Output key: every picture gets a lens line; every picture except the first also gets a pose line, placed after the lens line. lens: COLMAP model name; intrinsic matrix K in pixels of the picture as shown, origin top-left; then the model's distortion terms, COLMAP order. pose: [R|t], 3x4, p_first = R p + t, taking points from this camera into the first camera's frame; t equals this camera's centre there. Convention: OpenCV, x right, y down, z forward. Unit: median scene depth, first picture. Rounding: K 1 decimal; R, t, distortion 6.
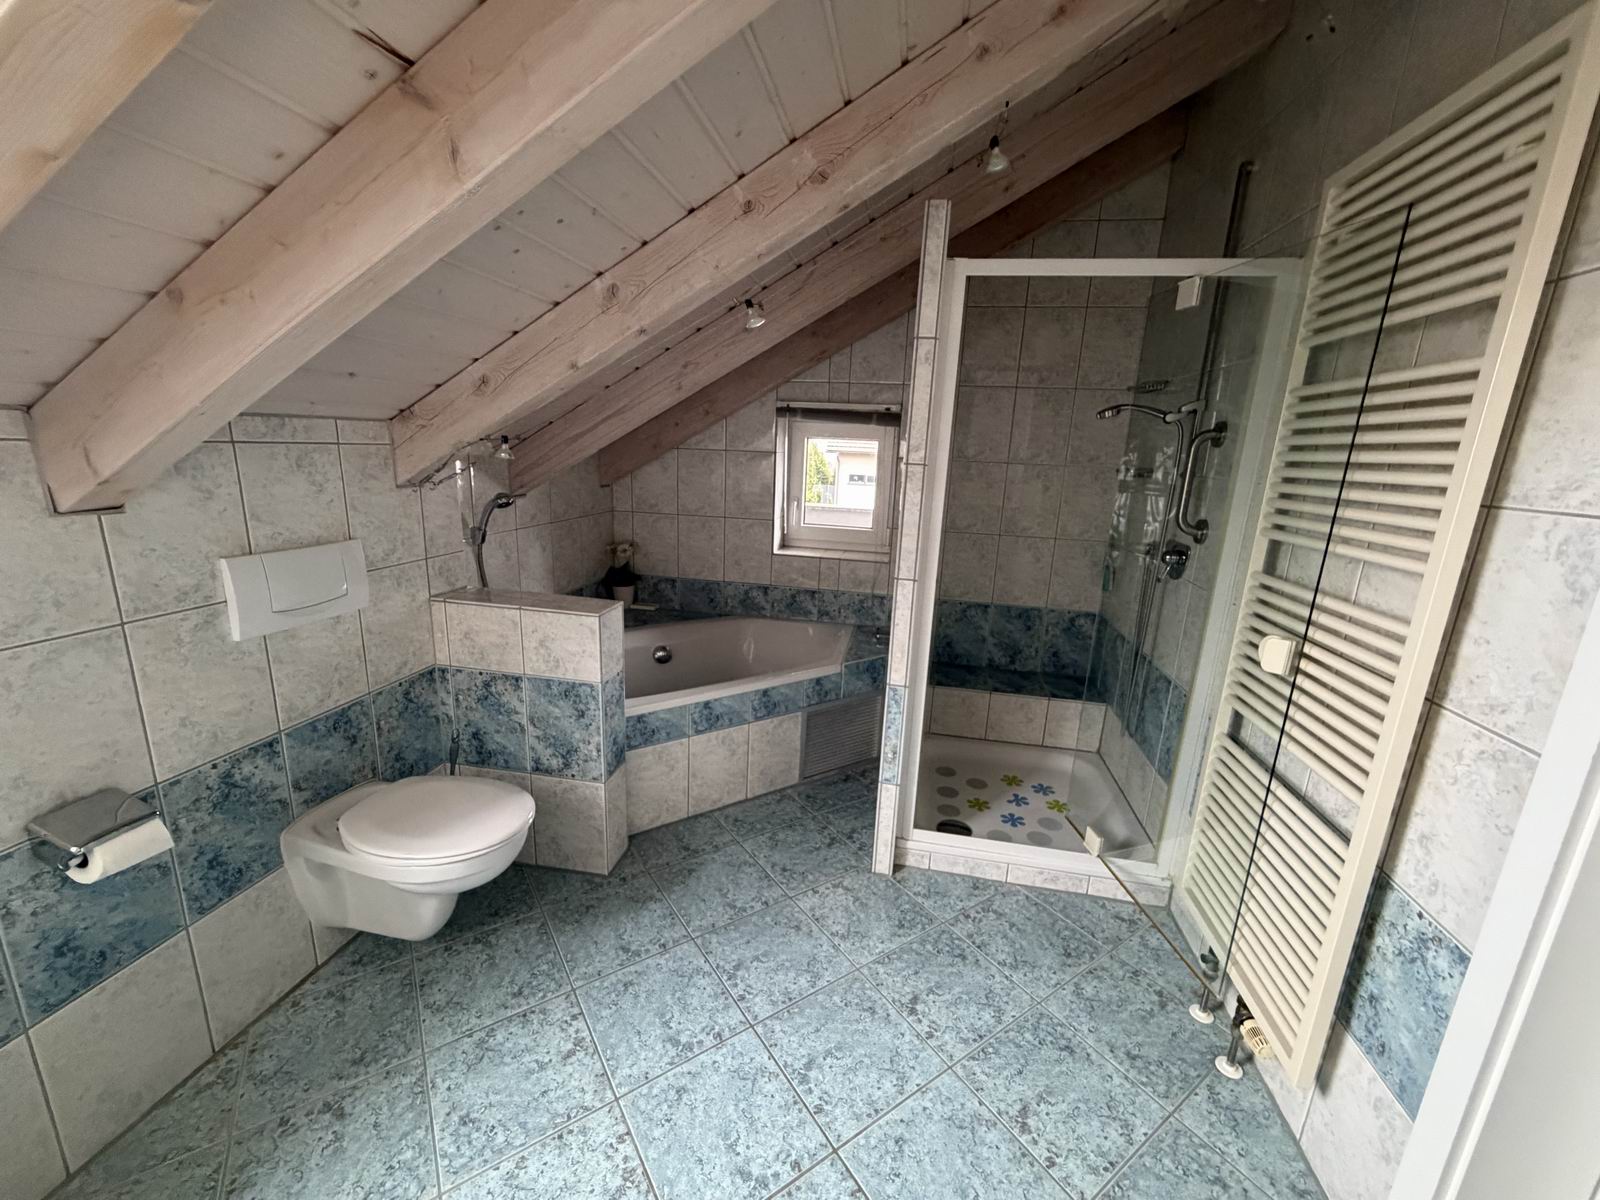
lens RADIAL K [[636.8, 0, 799.9], [0, 636.8, 601.7], [0, 0, 1]] dist [-0.000228, 0.000303]
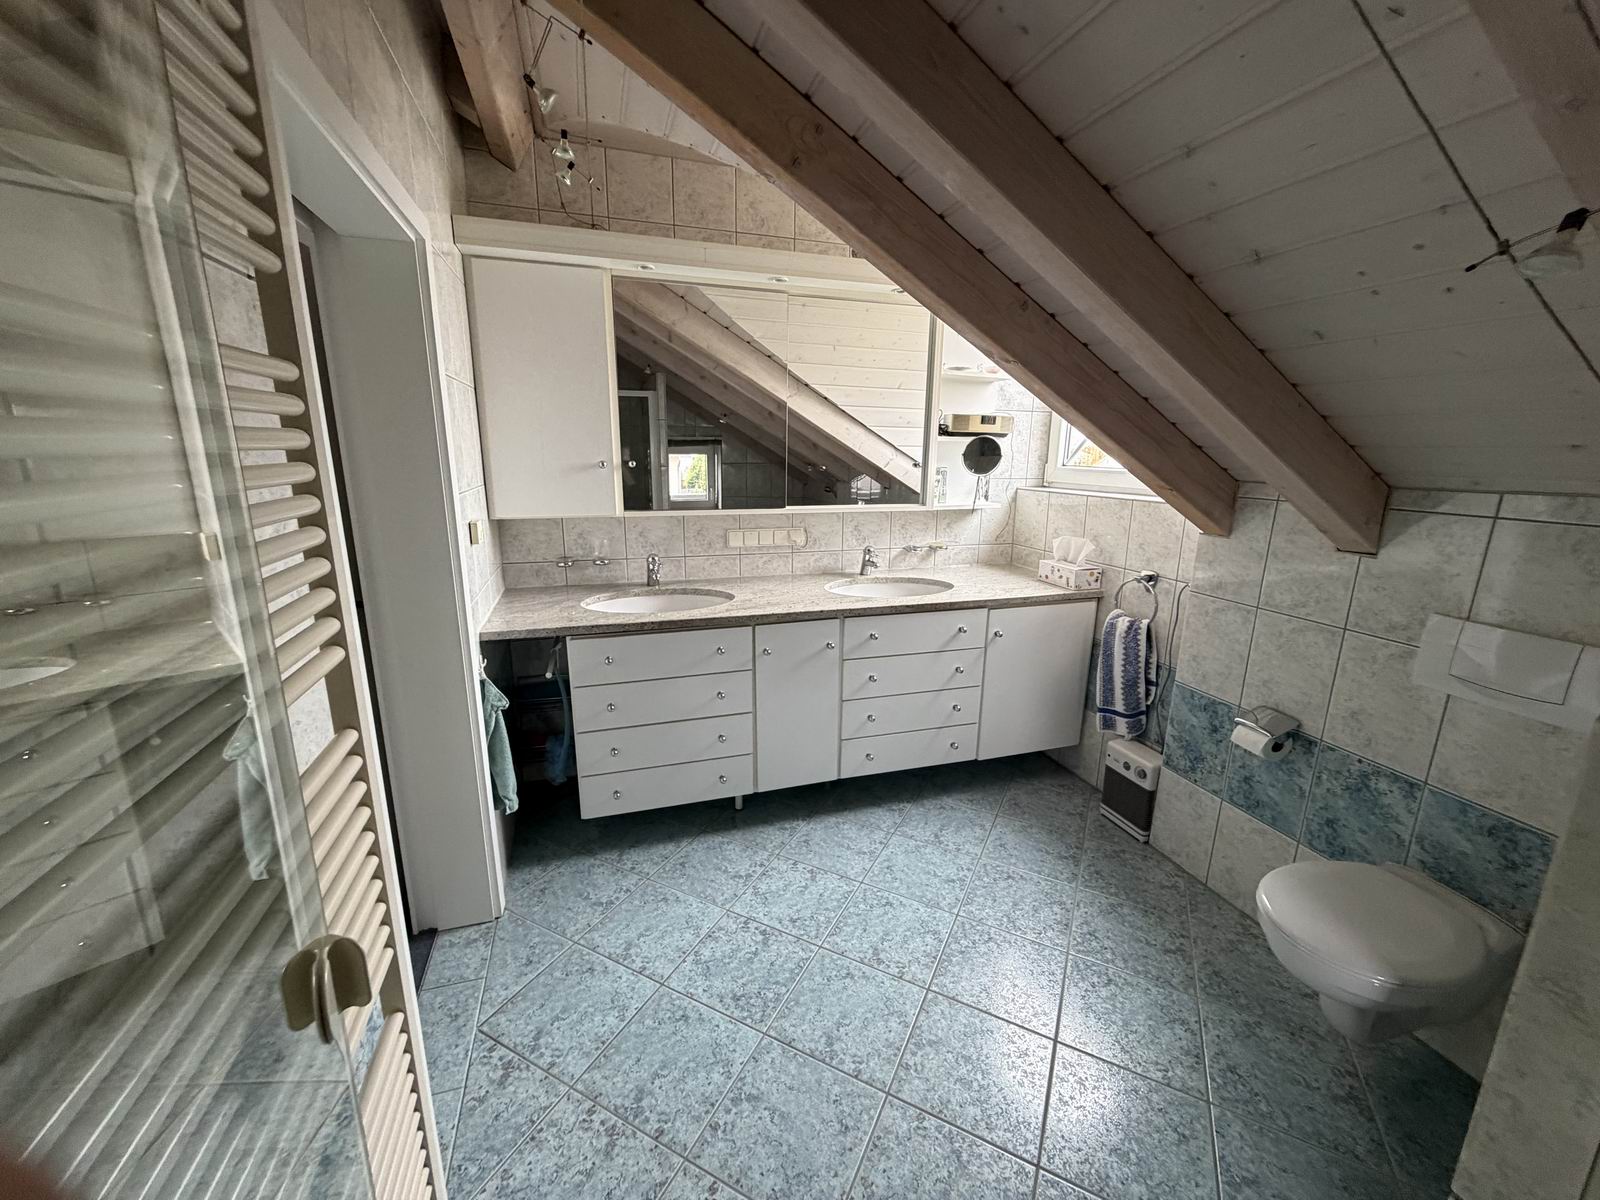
lens RADIAL K [[636.8, 0, 799.9], [0, 636.8, 600.6], [0, 0, 1]] dist [-0.000228, 0.000303]
pose [[-0.877961, 0.056083, -0.475435, 0.669056], [-0.161982, 0.899737, 0.405259, -0.374853], [0.450495, 0.432813, -0.780850, 1.385337]]
